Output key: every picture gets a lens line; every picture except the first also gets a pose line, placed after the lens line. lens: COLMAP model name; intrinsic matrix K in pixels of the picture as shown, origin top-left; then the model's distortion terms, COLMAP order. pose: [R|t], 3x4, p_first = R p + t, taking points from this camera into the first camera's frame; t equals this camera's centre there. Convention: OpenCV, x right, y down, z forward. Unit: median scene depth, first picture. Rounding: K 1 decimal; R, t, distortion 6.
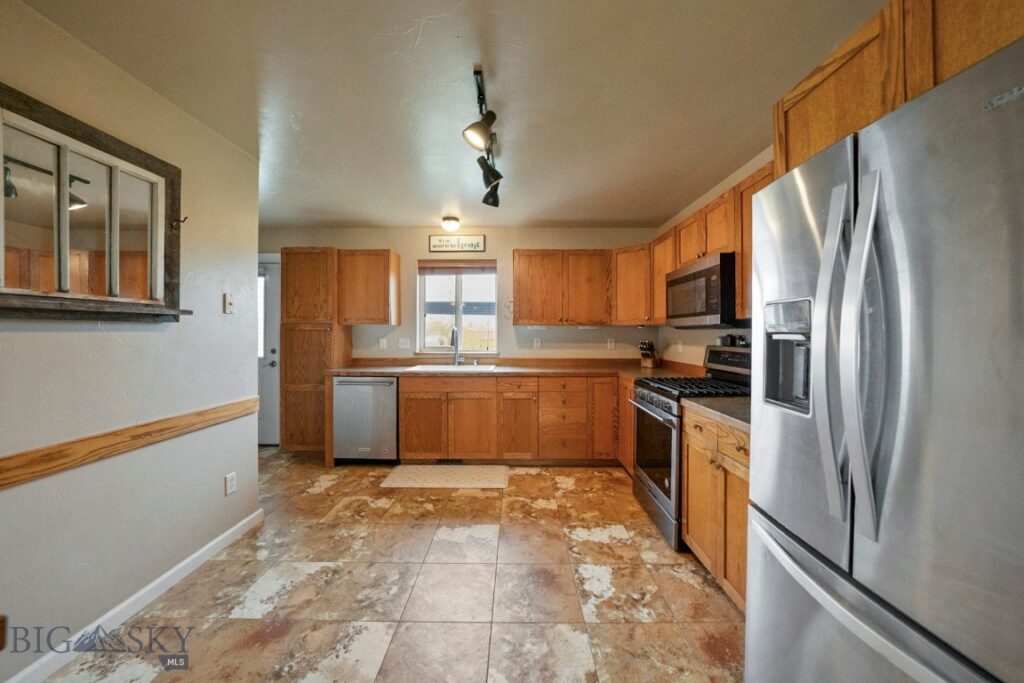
lens RADIAL K [[363.0, 0, 514.7], [0, 363.0, 332.7], [0, 0, 1]] dist [-0.025379, 0.005238]
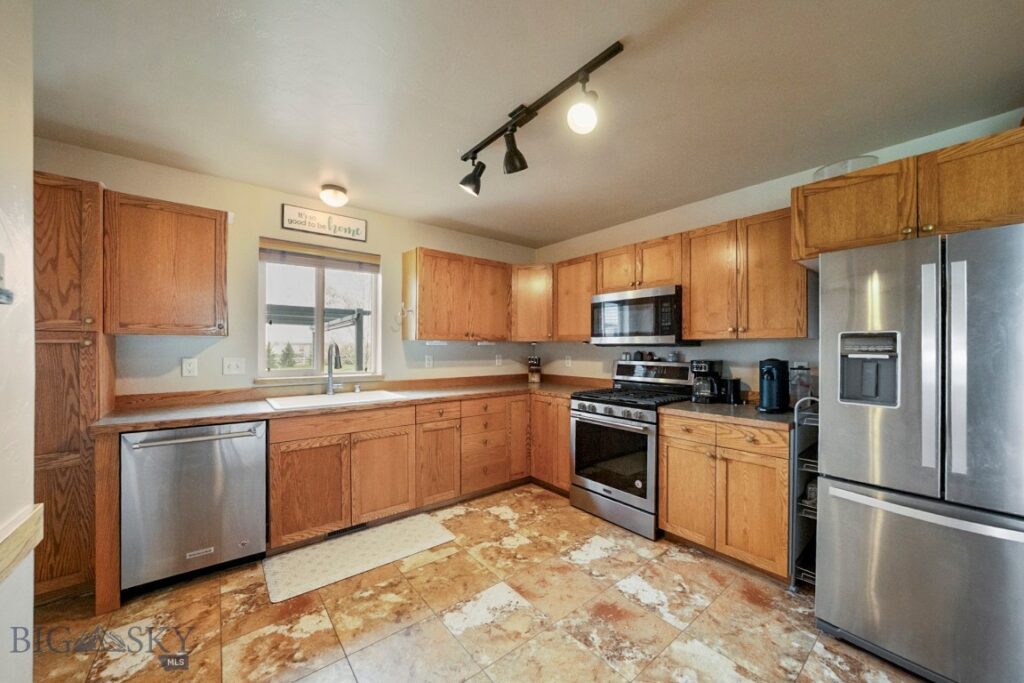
lens RADIAL K [[363.0, 0, 516.3], [0, 363.0, 350.7], [0, 0, 1]] dist [-0.025379, 0.005238]
pose [[0.769245, 0.000363, 0.638953, -0.432888], [-0.004307, 0.999980, 0.004617, -0.002999], [-0.638939, -0.006304, 0.769232, 0.272704]]
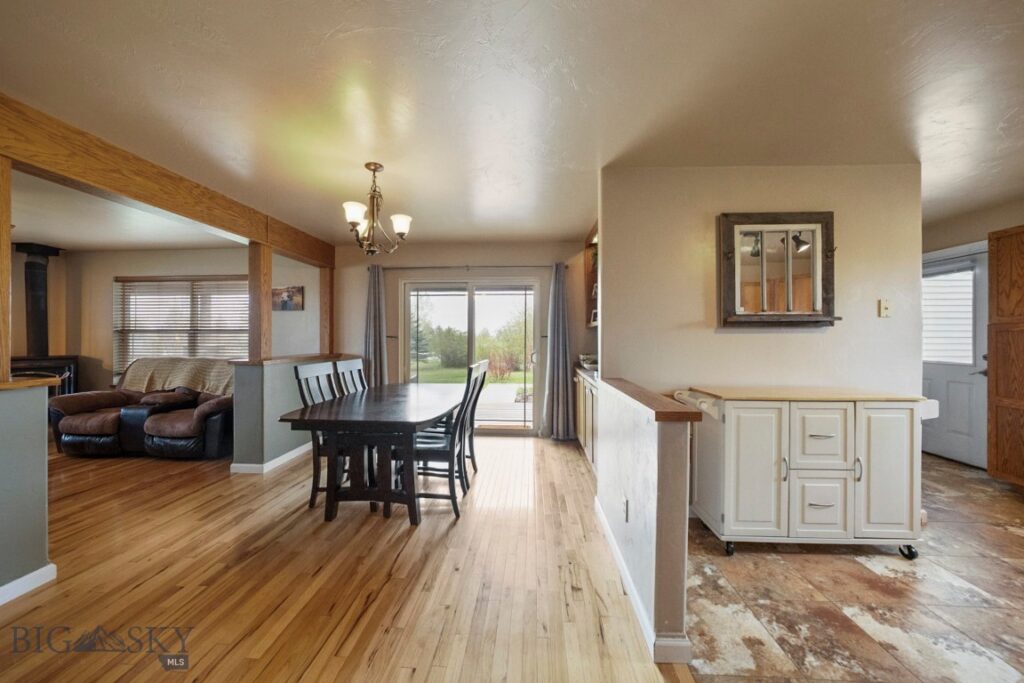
lens RADIAL K [[363.0, 0, 511.9], [0, 363.0, 338.7], [0, 0, 1]] dist [-0.025379, 0.005238]
pose [[-0.052690, 0.000532, -0.998611, 0.273566], [0.000123, 1.000000, 0.000526, 0.010169], [0.998611, -0.000096, -0.052690, -0.082612]]
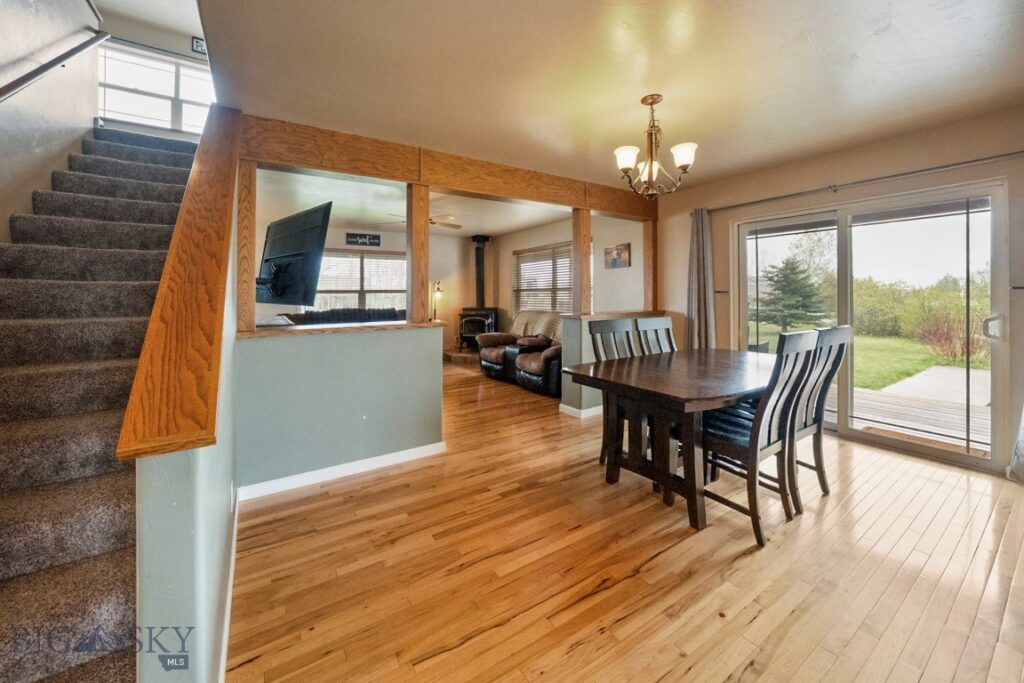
lens RADIAL K [[388.2, 0, 504.8], [0, 388.2, 293.1], [0, 0, 1]] dist [-0.014028, 0.001482]
pose [[-0.836622, 0.002790, -0.547774, 0.139702], [0.008249, 0.999938, -0.007506, 0.010864], [0.547719, -0.010798, -0.836593, 0.047888]]
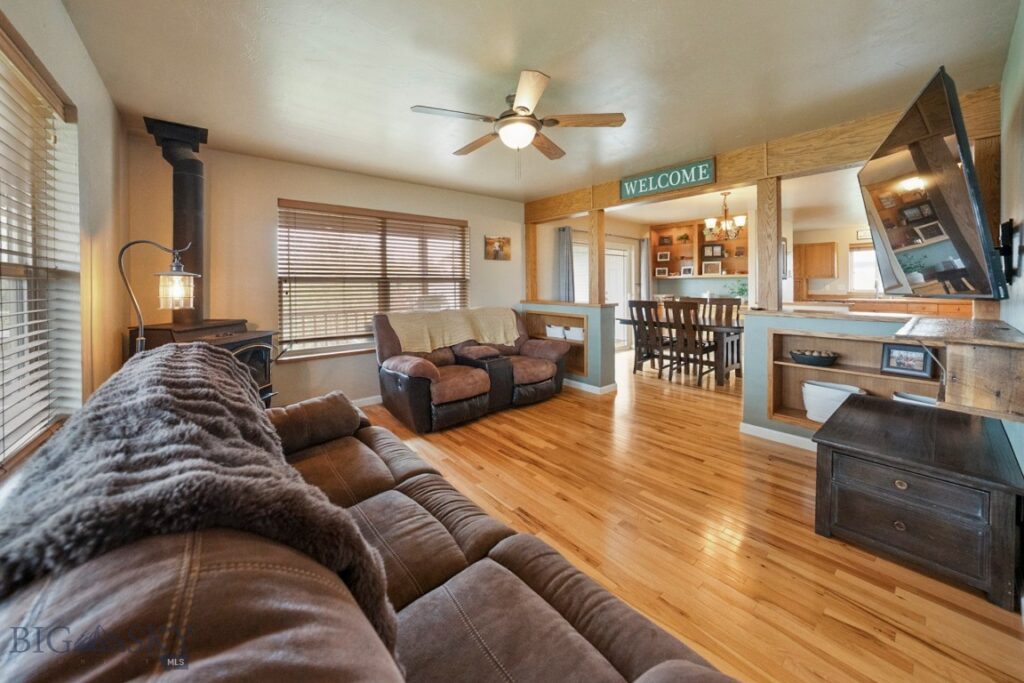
lens RADIAL K [[379.6, 0, 509.2], [0, 379.6, 281.9], [0, 0, 1]] dist [-0.024653, 0.003321]
pose [[0.649746, -0.011006, -0.760072, 0.083956], [0.007916, 0.999939, -0.007713, 0.001624], [0.760110, -0.001005, 0.649793, -2.221493]]
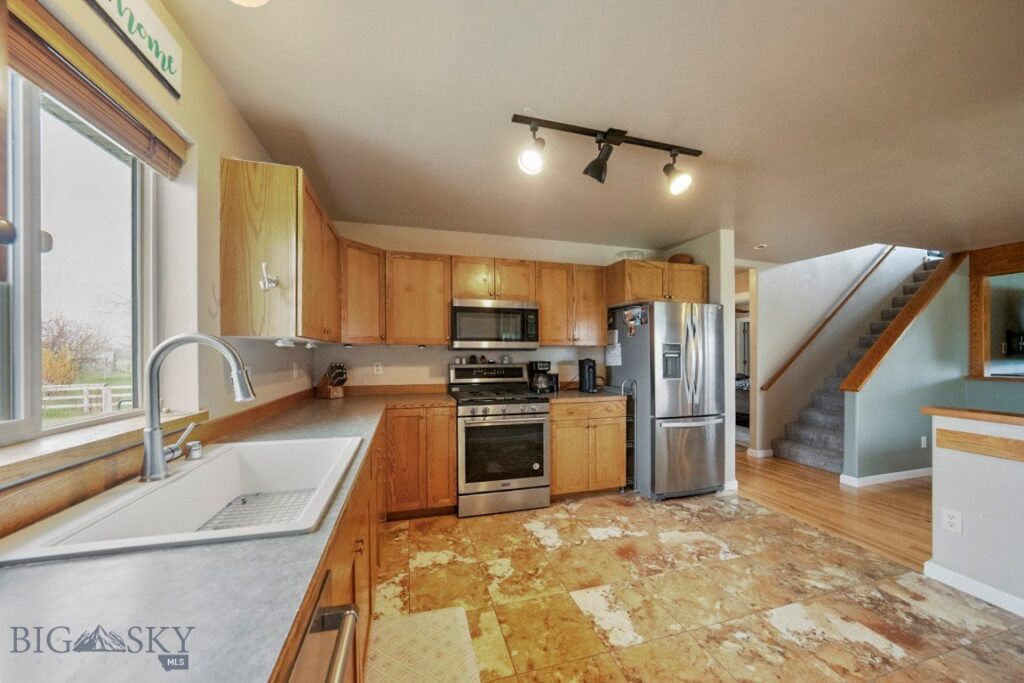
lens RADIAL K [[363.0, 0, 510.2], [0, 363.0, 356.4], [0, 0, 1]] dist [-0.025379, 0.005238]
pose [[-0.275052, -0.005430, 0.961414, -0.611569], [-0.000599, 0.999985, 0.005476, 0.001182], [-0.961429, 0.000930, -0.275051, 1.062409]]
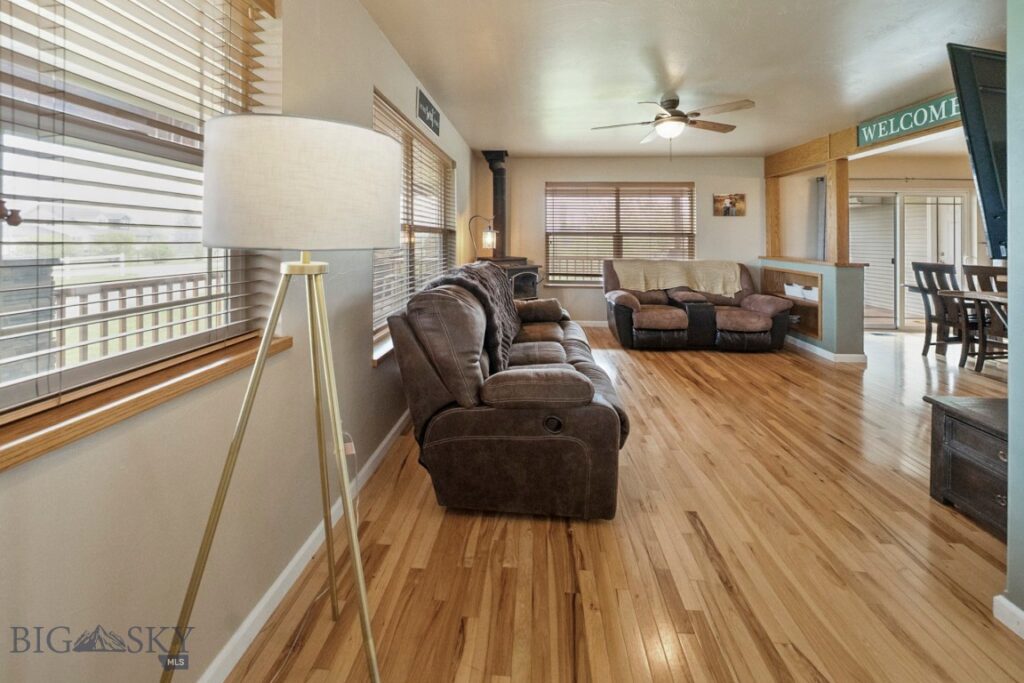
lens RADIAL K [[379.6, 0, 501.5], [0, 379.6, 227.5], [0, 0, 1]] dist [-0.024653, 0.003321]
pose [[-0.072289, -0.030337, -0.996922, 0.602095], [-0.008493, 0.999520, -0.029800, 0.004244], [0.997348, 0.006313, -0.072511, -2.091422]]
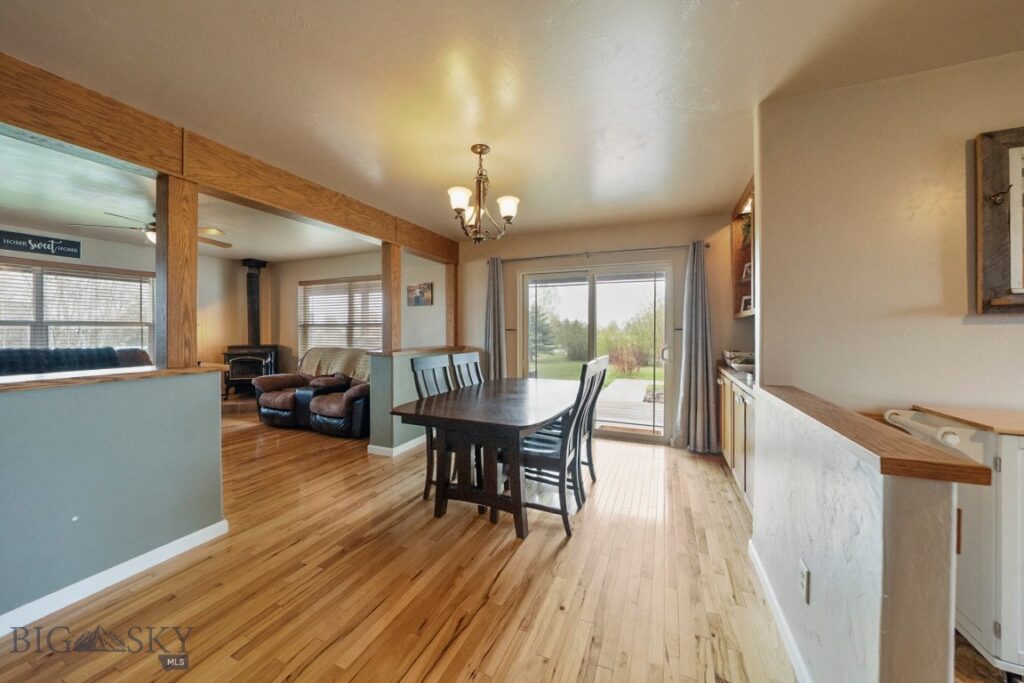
lens RADIAL K [[363.0, 0, 515.6], [0, 363.0, 332.6], [0, 0, 1]] dist [-0.025379, 0.005238]
pose [[-0.381776, 0.004336, -0.924245, 0.157128], [0.000841, 0.999990, 0.004344, 0.008916], [0.924255, 0.000881, -0.381776, -0.074409]]
